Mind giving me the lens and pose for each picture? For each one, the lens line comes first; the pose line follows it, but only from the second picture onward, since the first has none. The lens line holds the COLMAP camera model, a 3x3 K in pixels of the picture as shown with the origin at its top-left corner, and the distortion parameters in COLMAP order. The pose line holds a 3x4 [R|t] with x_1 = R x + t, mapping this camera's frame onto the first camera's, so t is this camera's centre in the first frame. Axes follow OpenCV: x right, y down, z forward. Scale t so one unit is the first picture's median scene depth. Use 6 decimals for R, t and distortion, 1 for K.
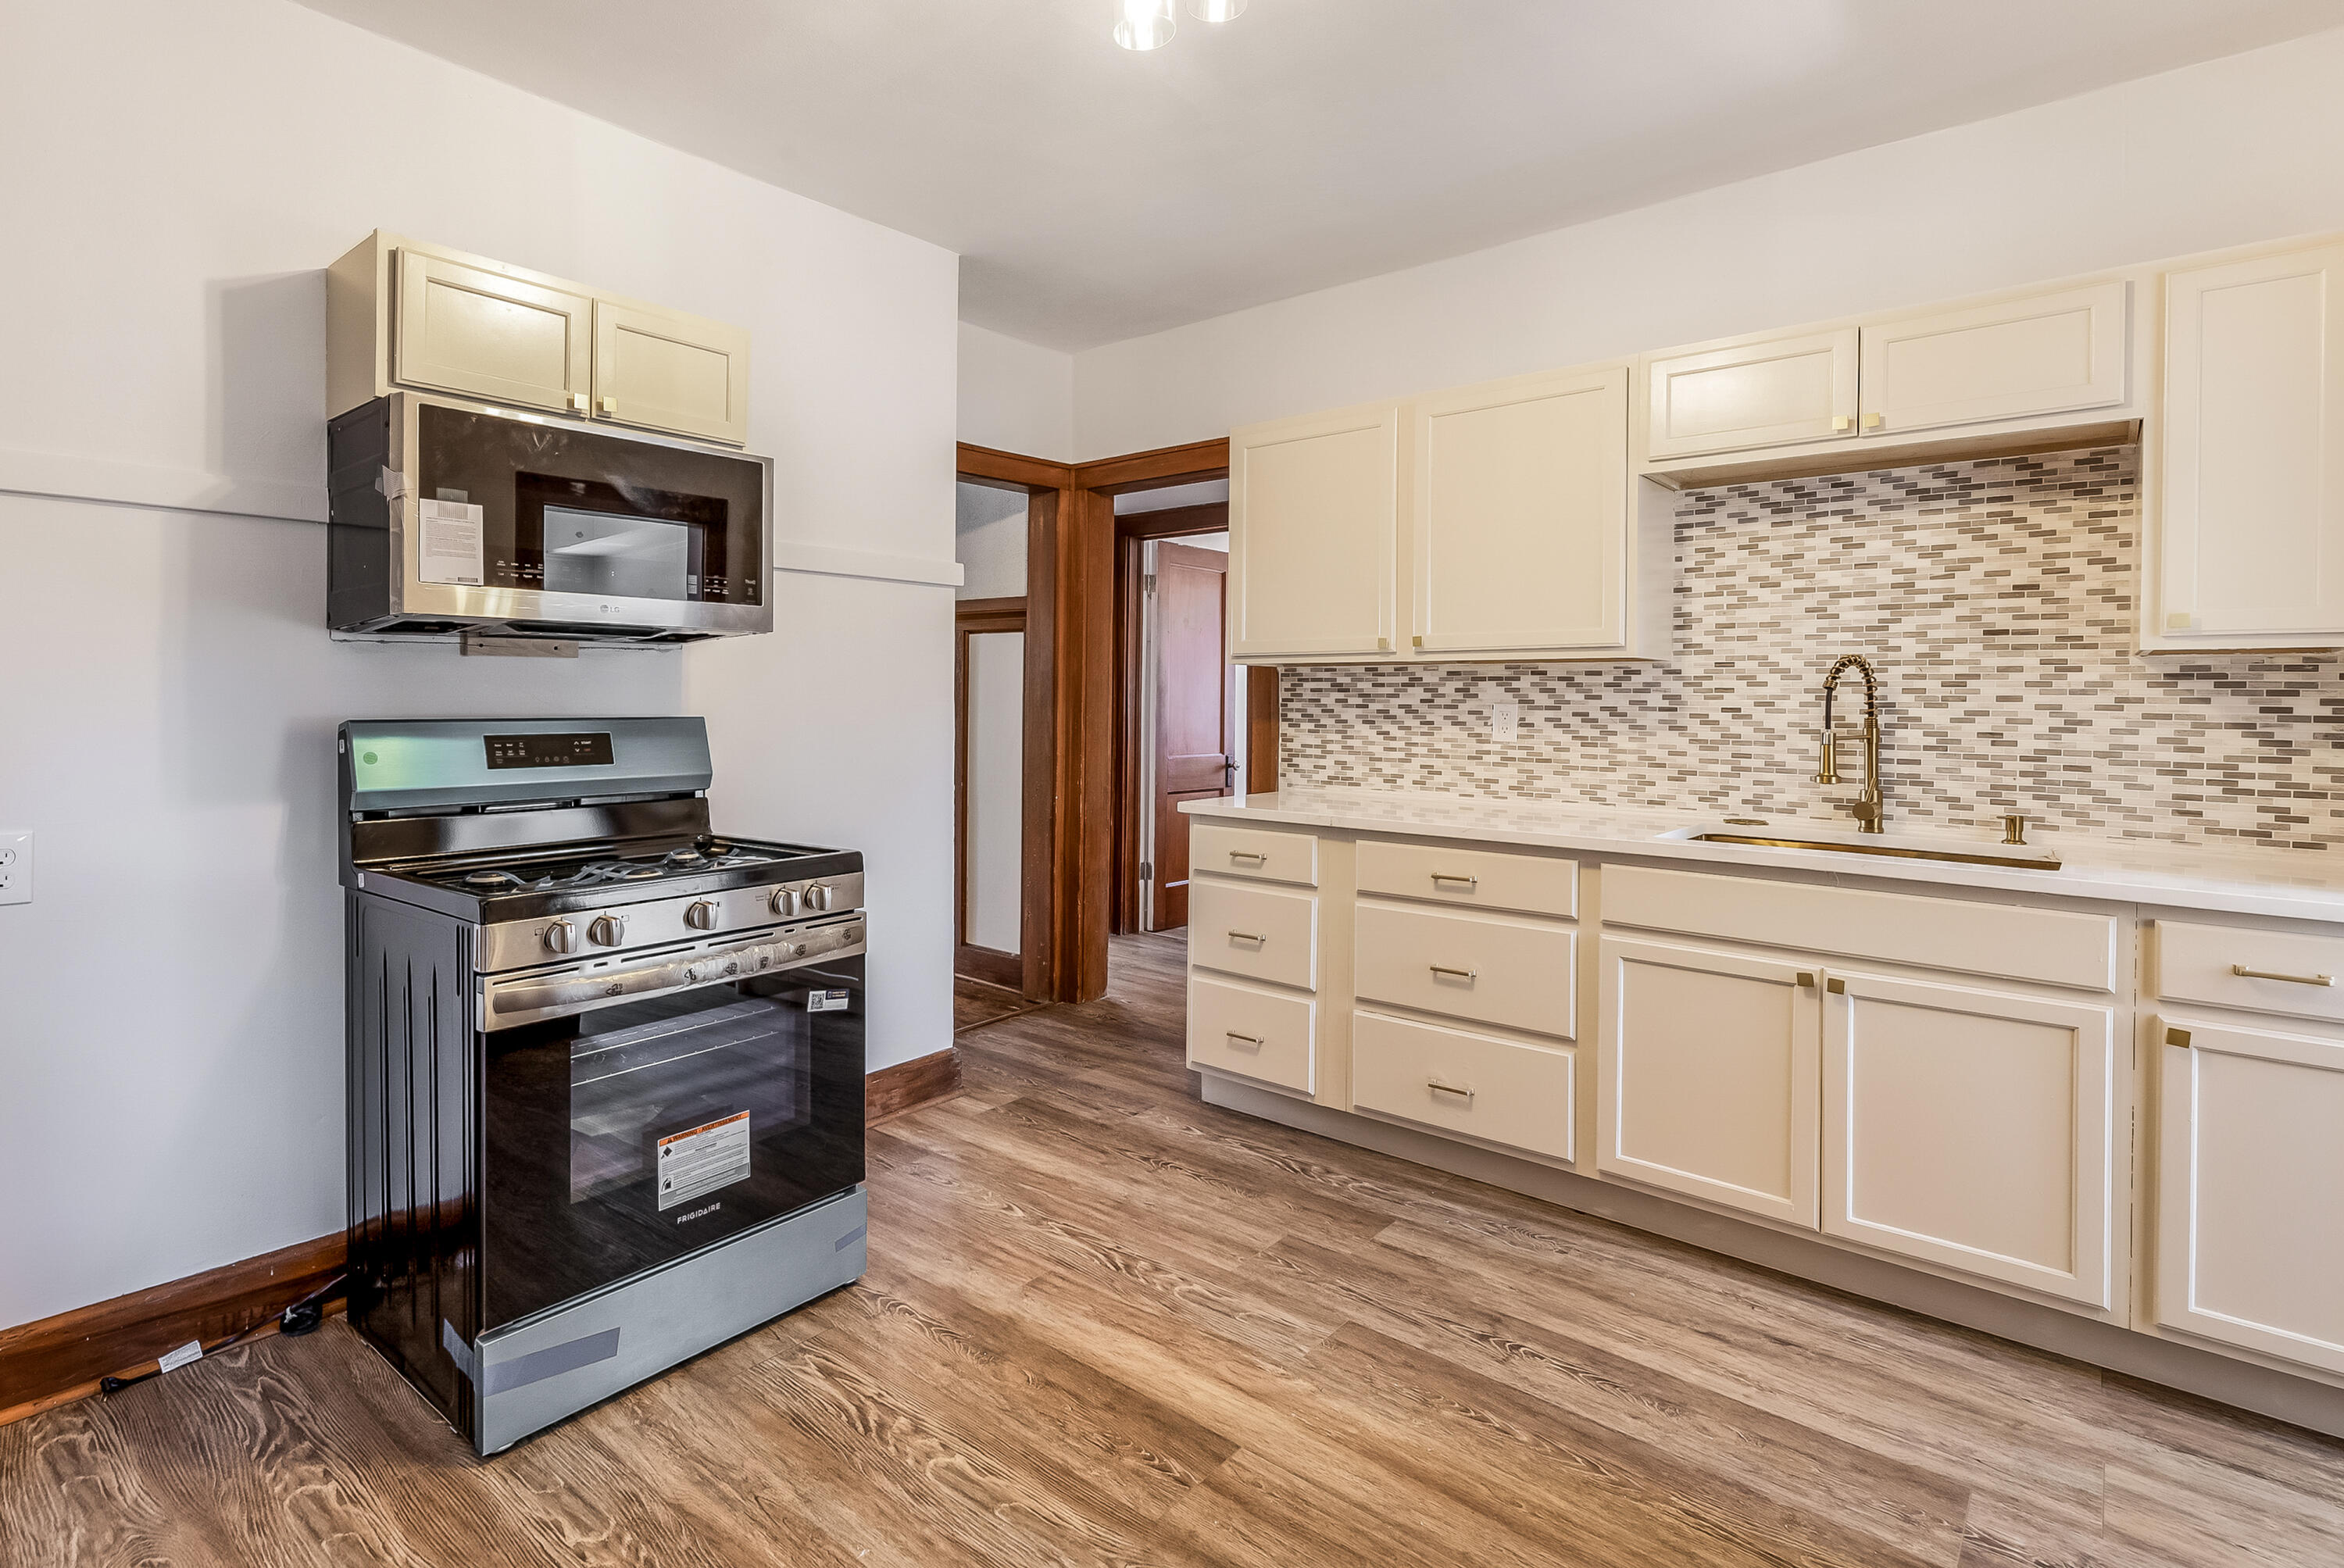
lens RADIAL K [[996.5, 0, 1158.3], [0, 996.5, 768.7], [0, 0, 1]] dist [-0.001793, -0.000289]
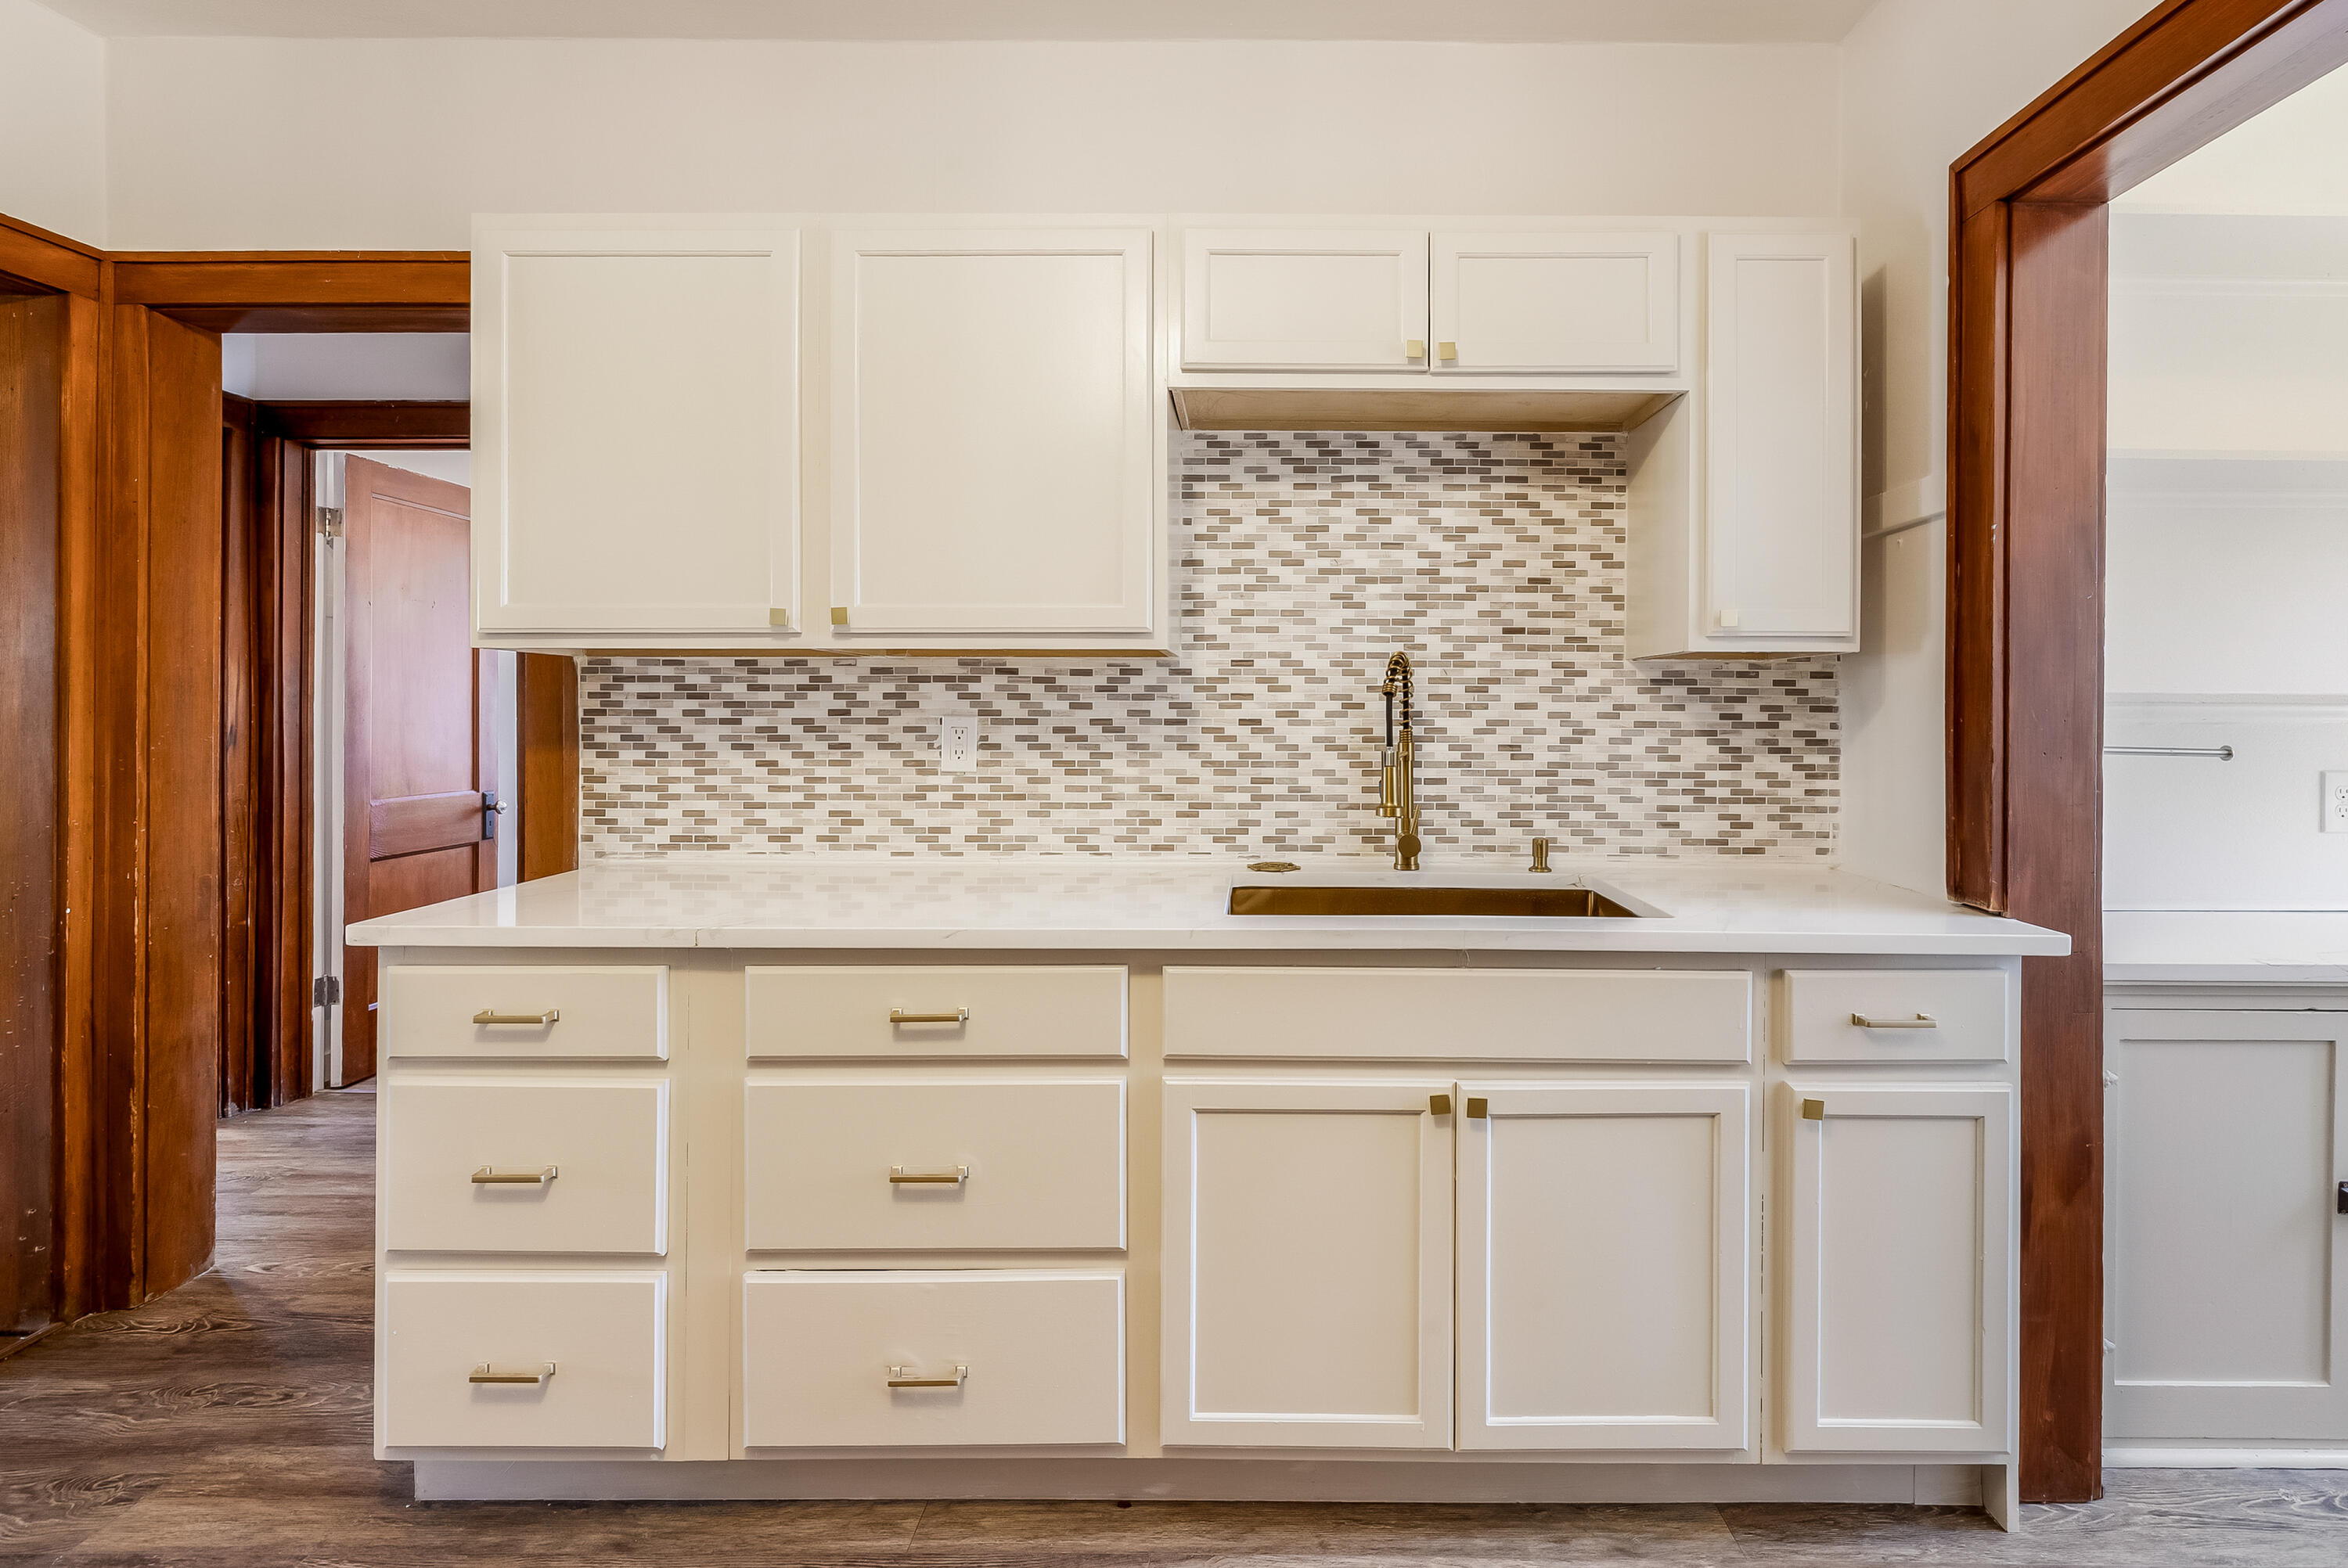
lens RADIAL K [[1062.4, 0, 1176.6], [0, 1062.4, 700.2], [0, 0, 1]] dist [0.001373, -0.000005]
pose [[0.801914, -0.001411, 0.597438, 0.038848], [0.045966, 0.997179, -0.059342, -0.029620], [-0.595669, 0.075049, 0.799717, 0.375920]]
